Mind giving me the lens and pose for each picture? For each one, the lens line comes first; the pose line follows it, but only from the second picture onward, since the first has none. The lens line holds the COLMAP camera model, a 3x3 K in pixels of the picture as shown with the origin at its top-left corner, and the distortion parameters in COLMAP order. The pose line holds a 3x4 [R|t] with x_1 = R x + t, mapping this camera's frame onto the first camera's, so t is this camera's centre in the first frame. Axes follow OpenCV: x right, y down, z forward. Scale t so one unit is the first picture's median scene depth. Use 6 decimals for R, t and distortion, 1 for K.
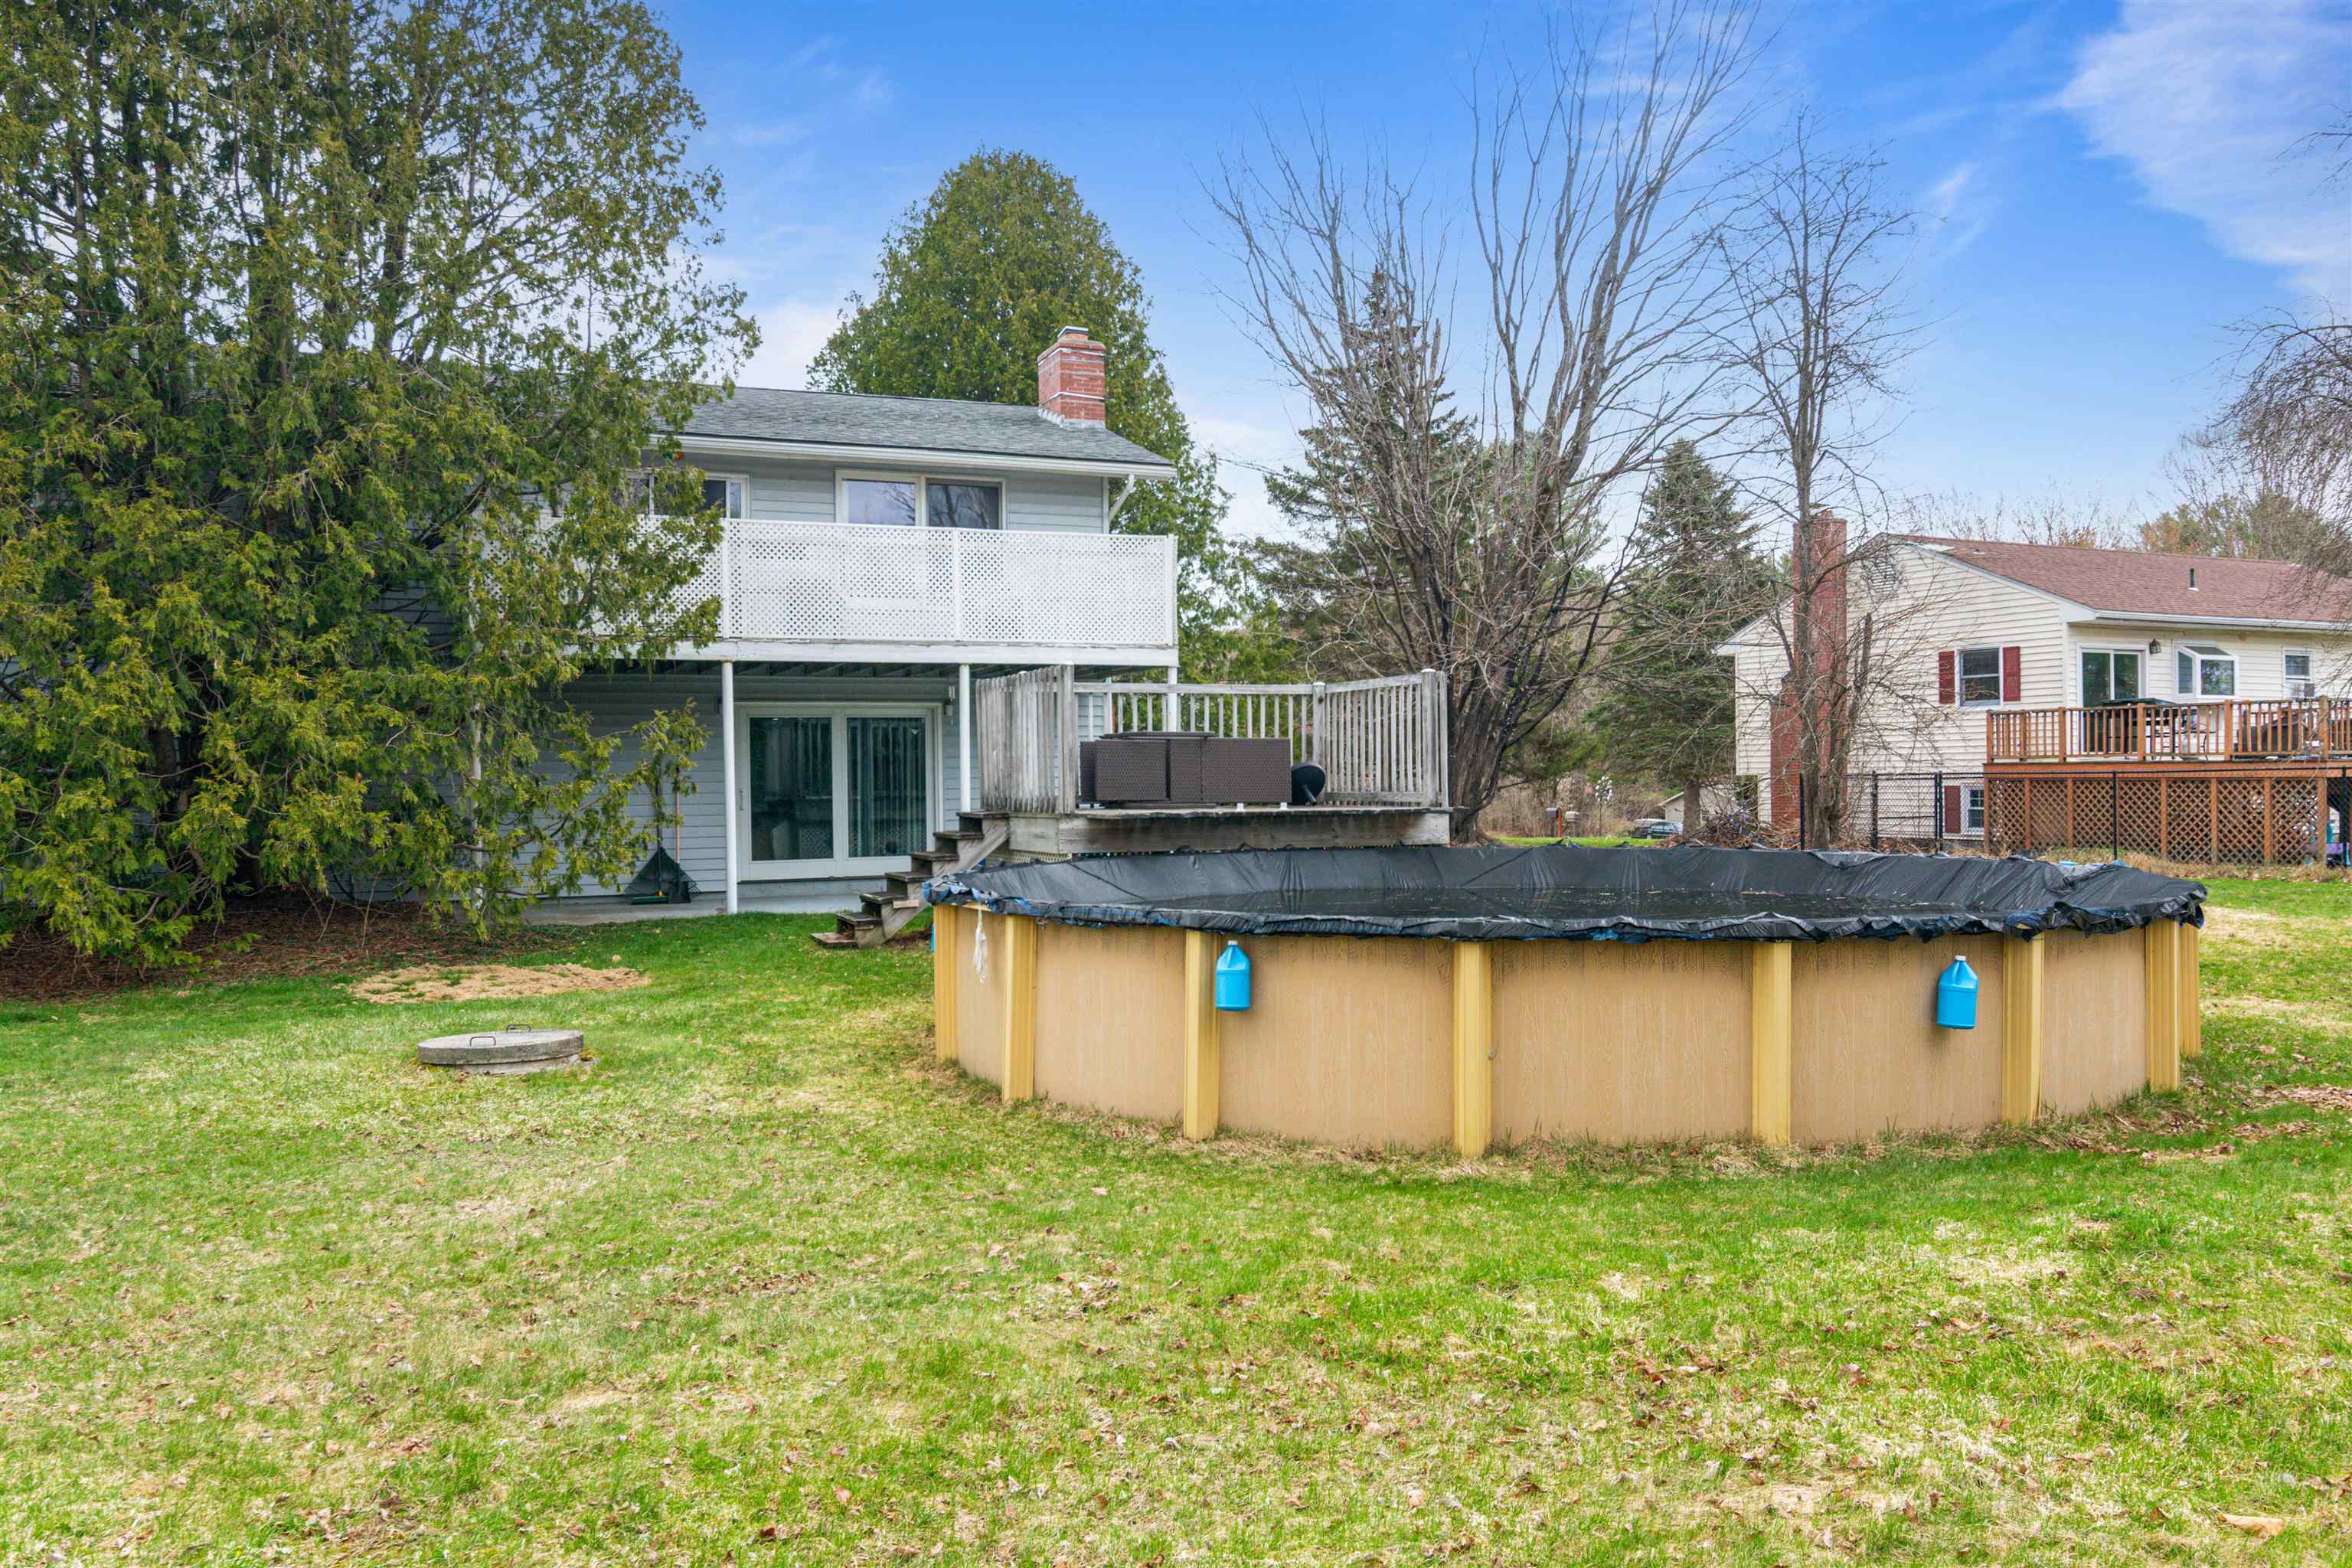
lens RADIAL K [[1763.1, 0, 1158.5], [0, 1763.1, 802.7], [0, 0, 1]] dist [-0.009833, -0.001188]
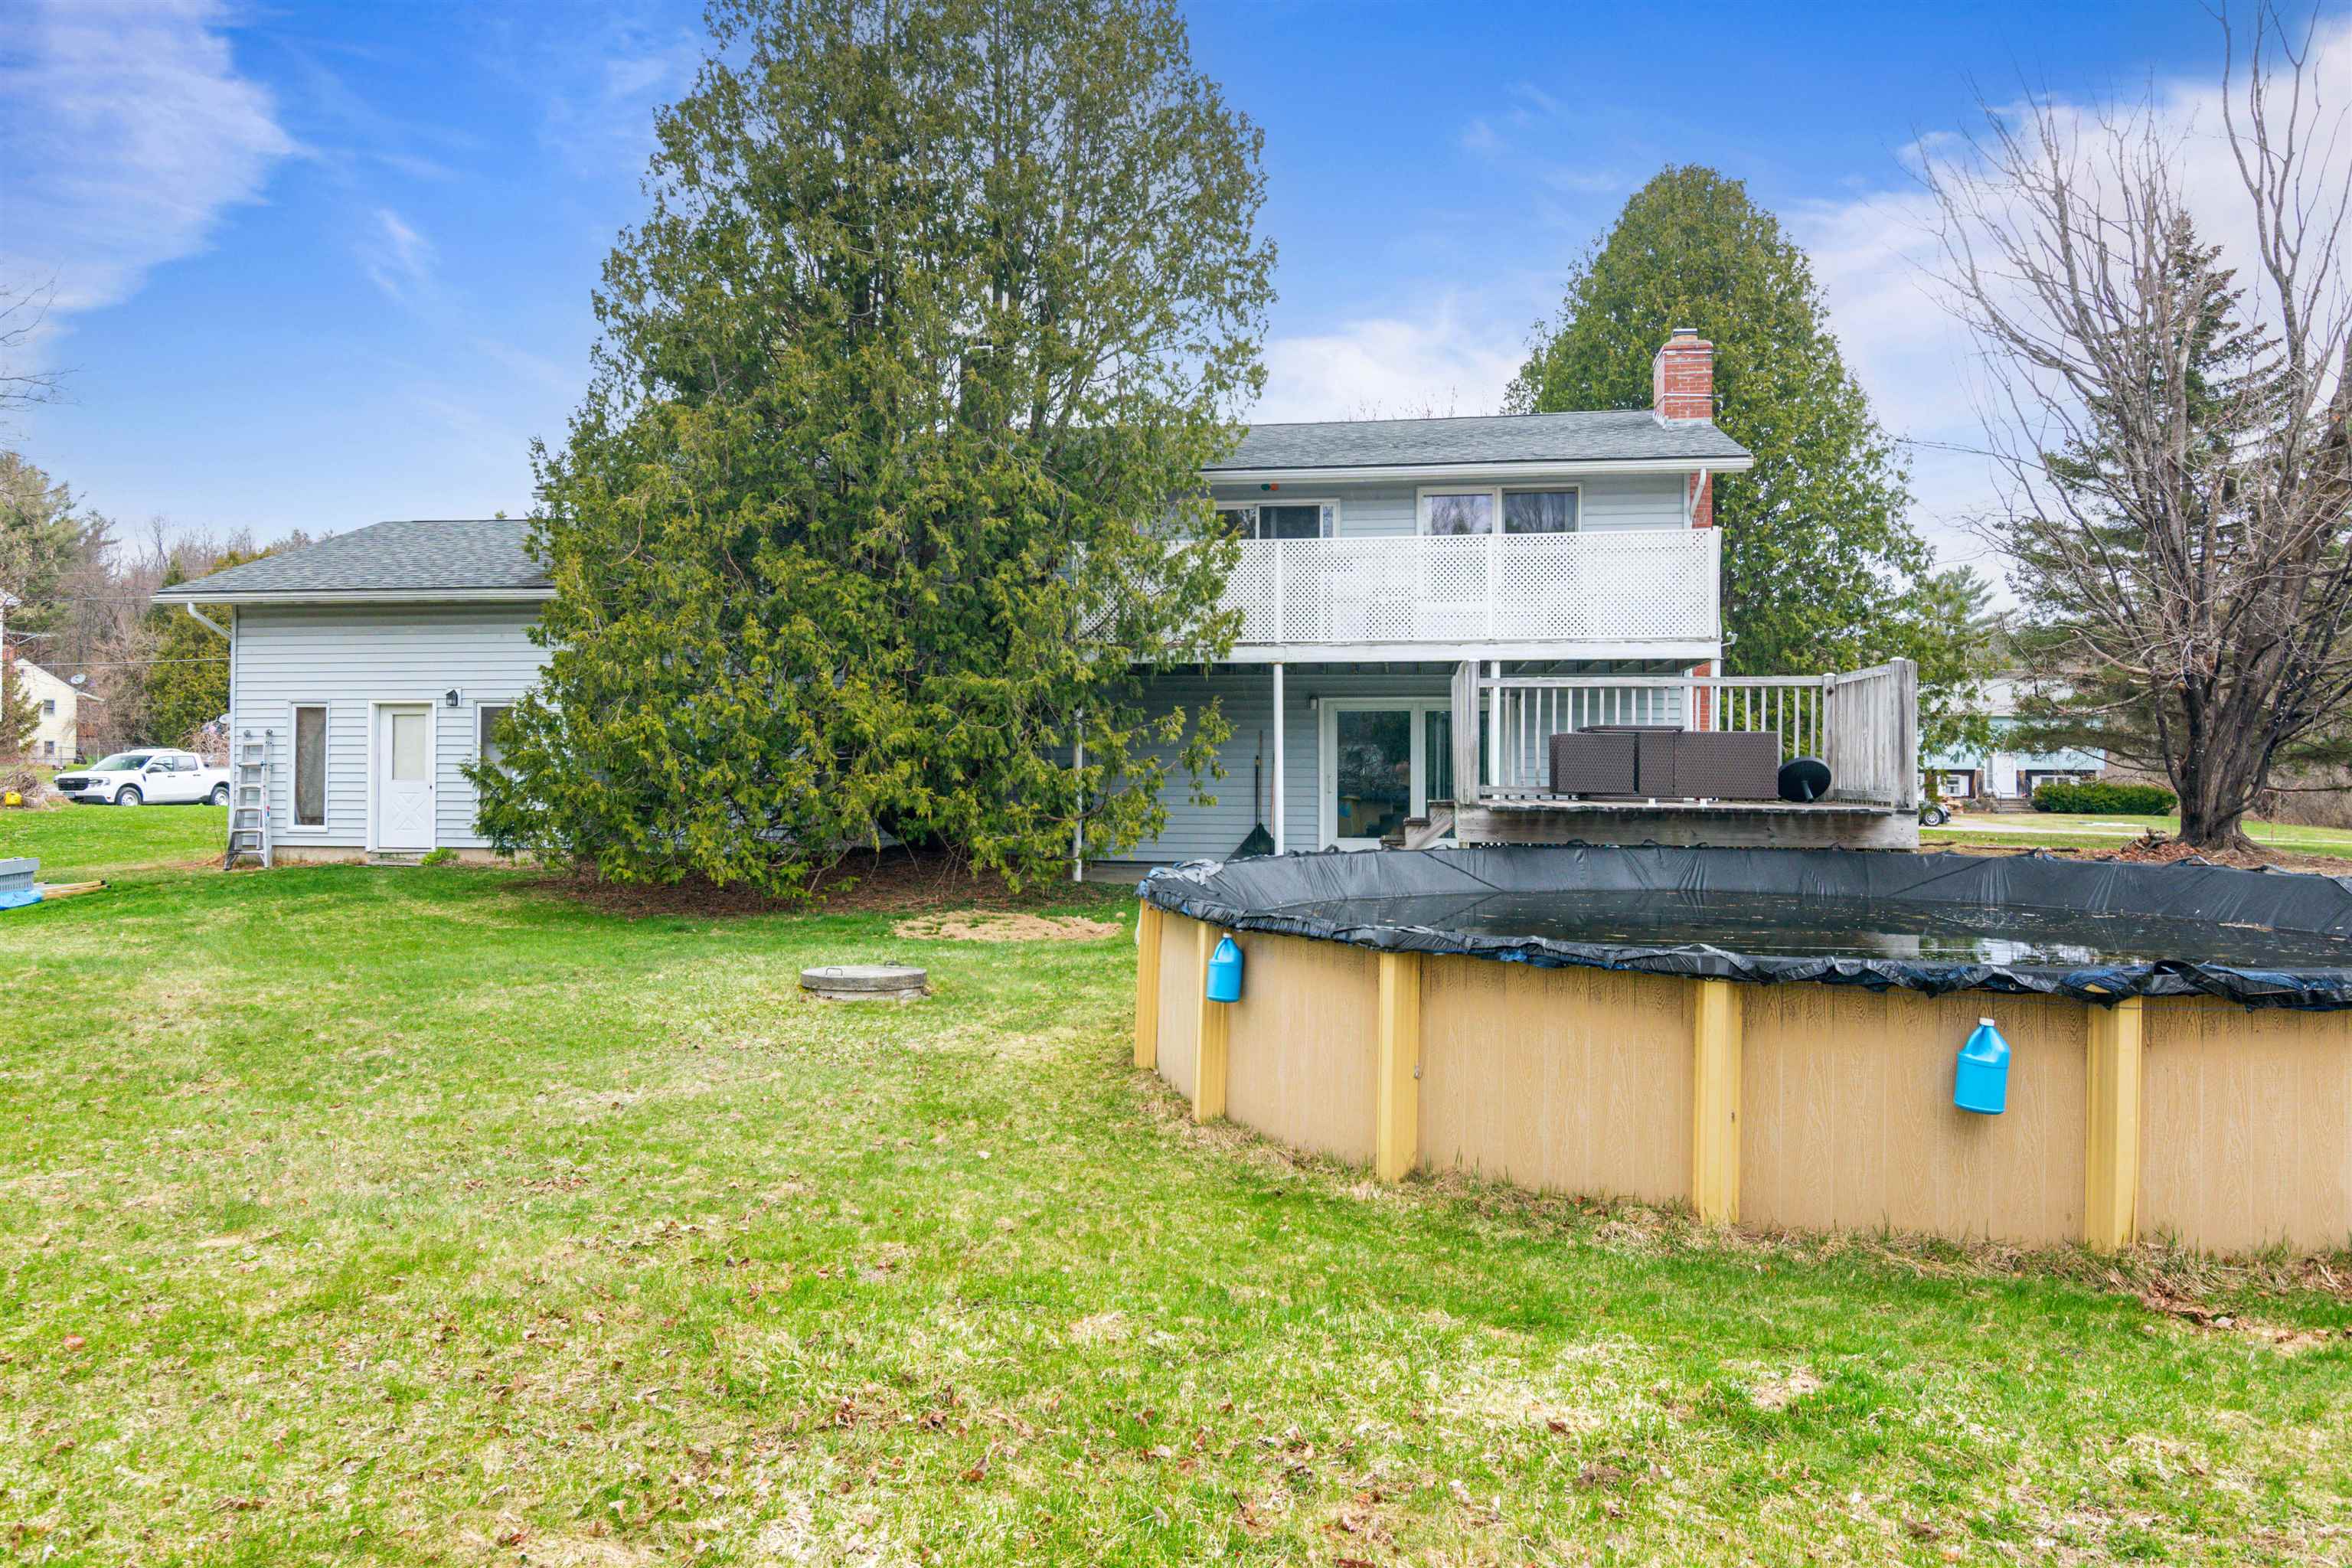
lens RADIAL K [[1556.4, 0, 1152.8], [0, 1556.4, 761.8], [0, 0, 1]] dist [-0.004665, -0.001081]
pose [[0.846178, 0.013250, -0.532735, 0.254275], [-0.020811, 0.999750, -0.008189, -0.006794], [0.532493, 0.018016, 0.846243, 0.109796]]
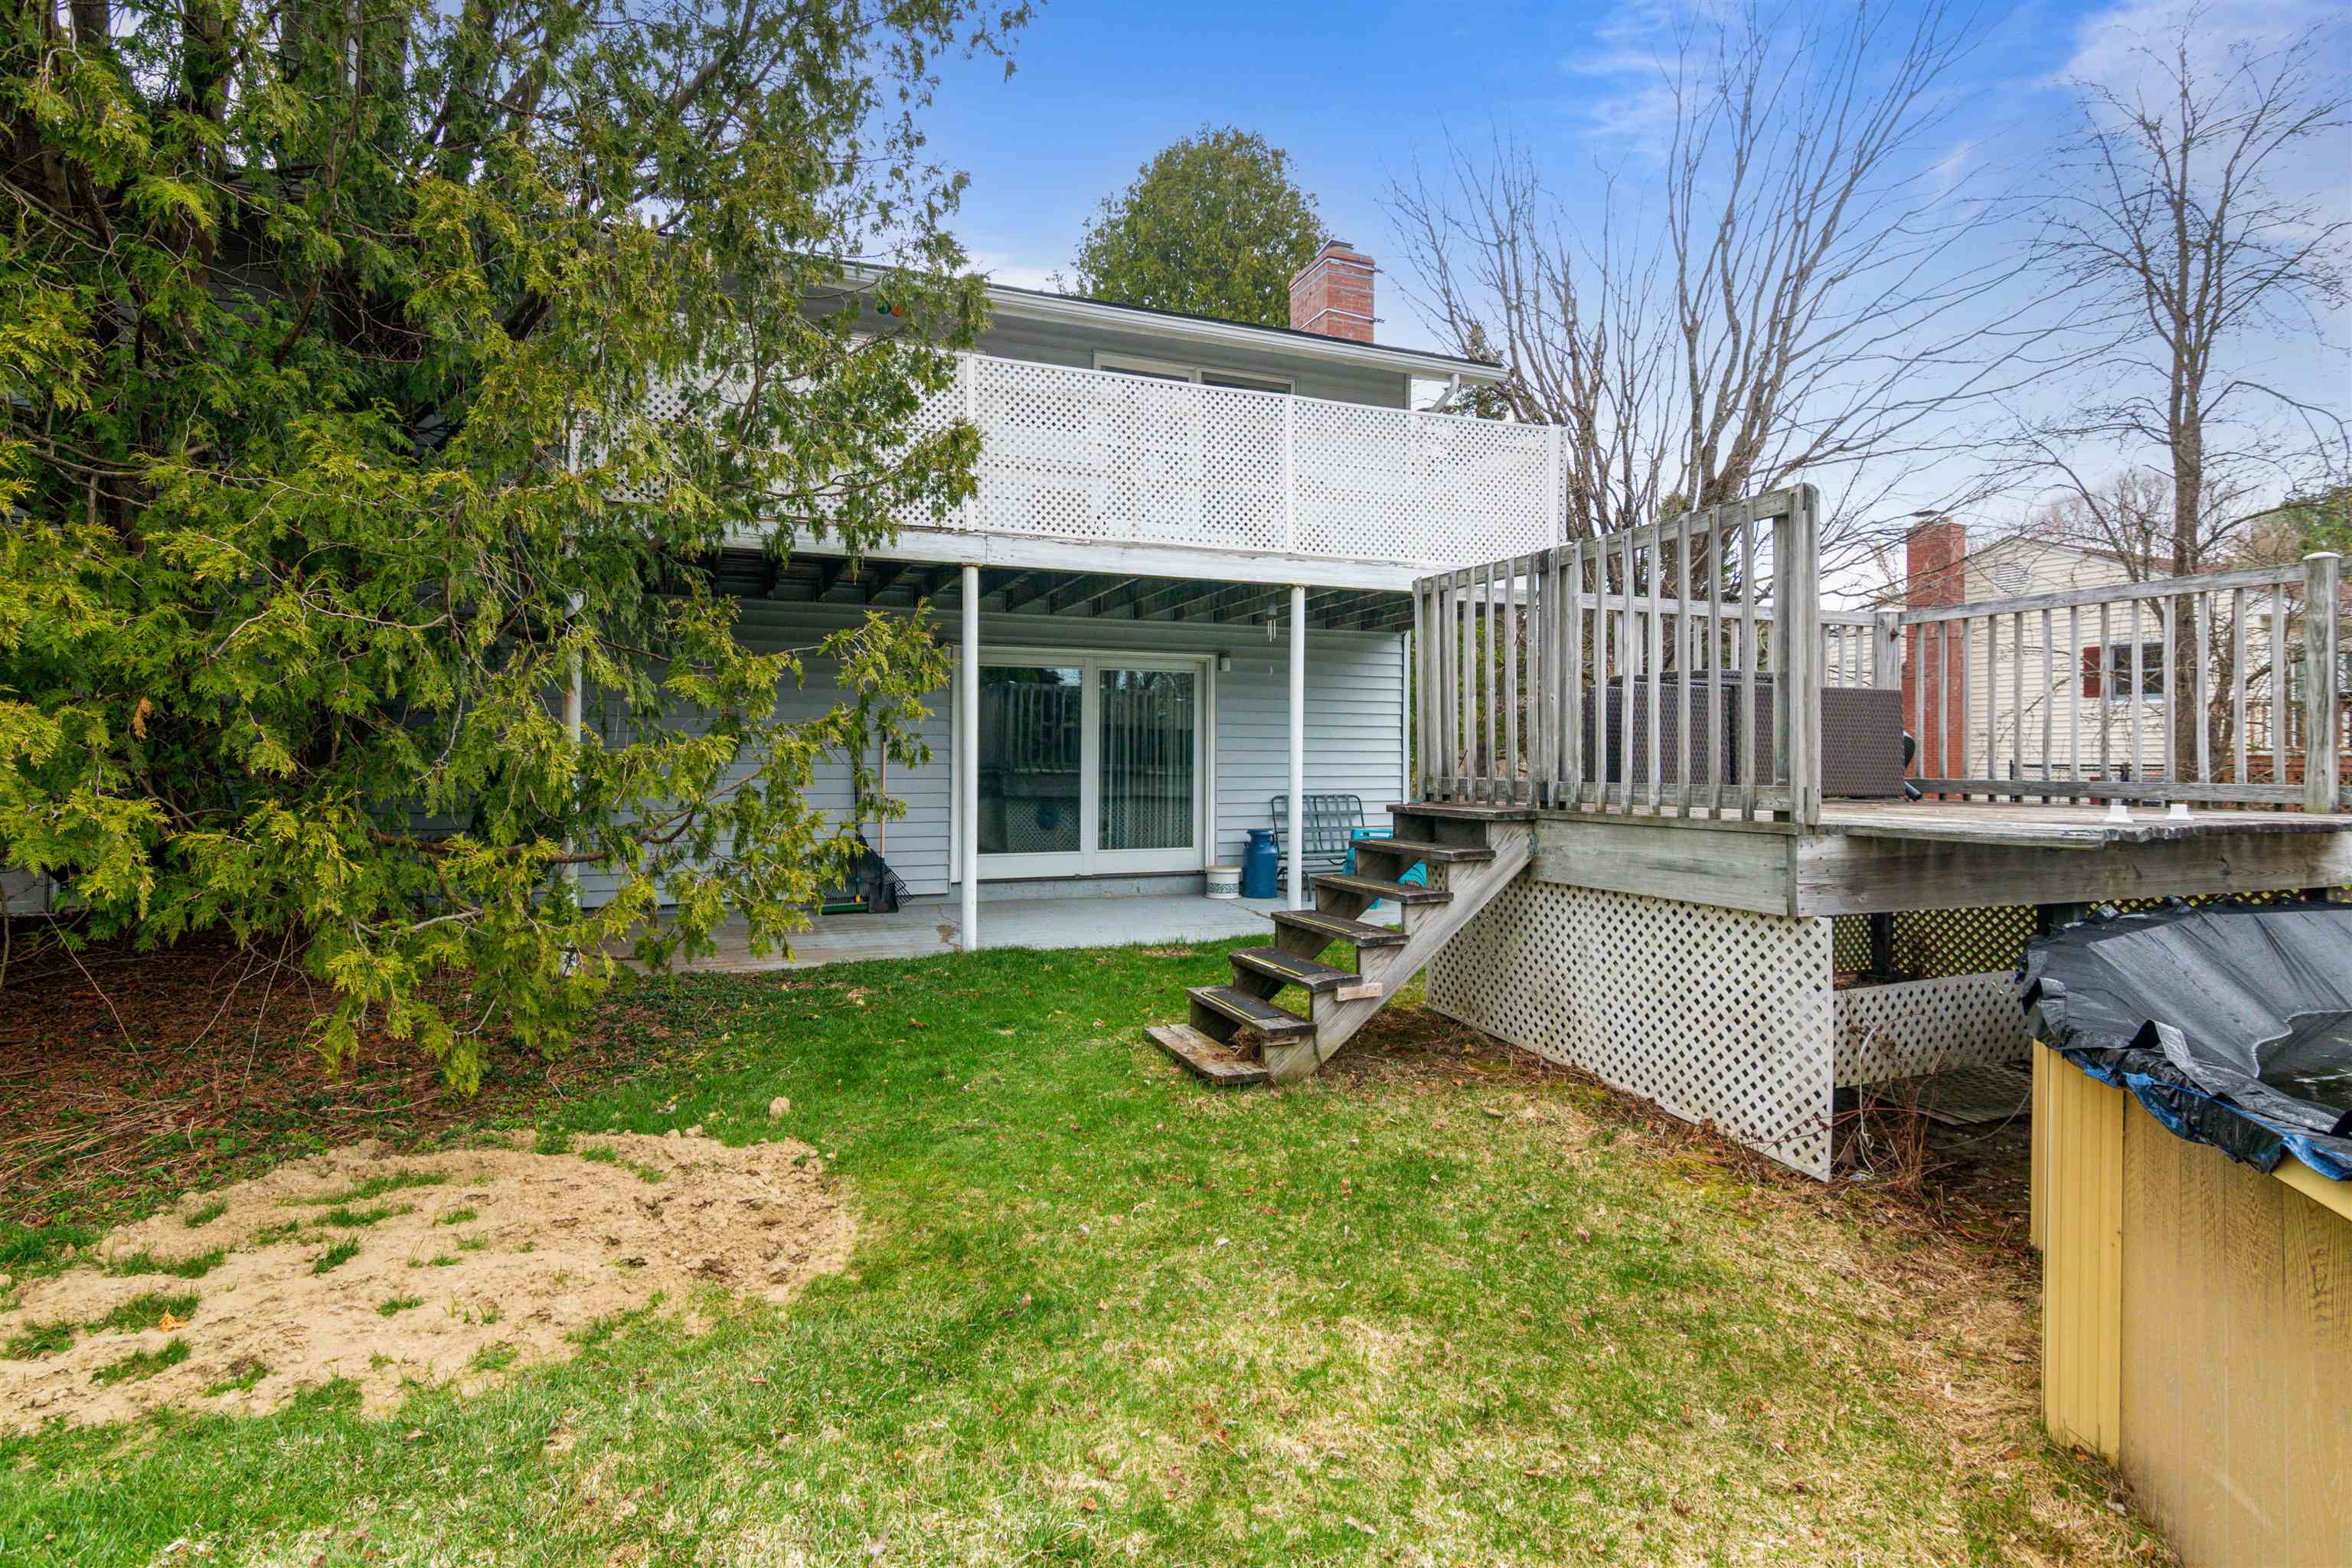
lens RADIAL K [[1112.6, 0, 1129.8], [0, 1112.6, 746.4], [0, 0, 1]] dist [-0.001538, 0.002289]
pose [[0.999519, 0.015627, -0.026796, -0.192635], [-0.016344, 0.999509, -0.026749, -0.002540], [0.026365, 0.027174, 0.999283, 0.653541]]
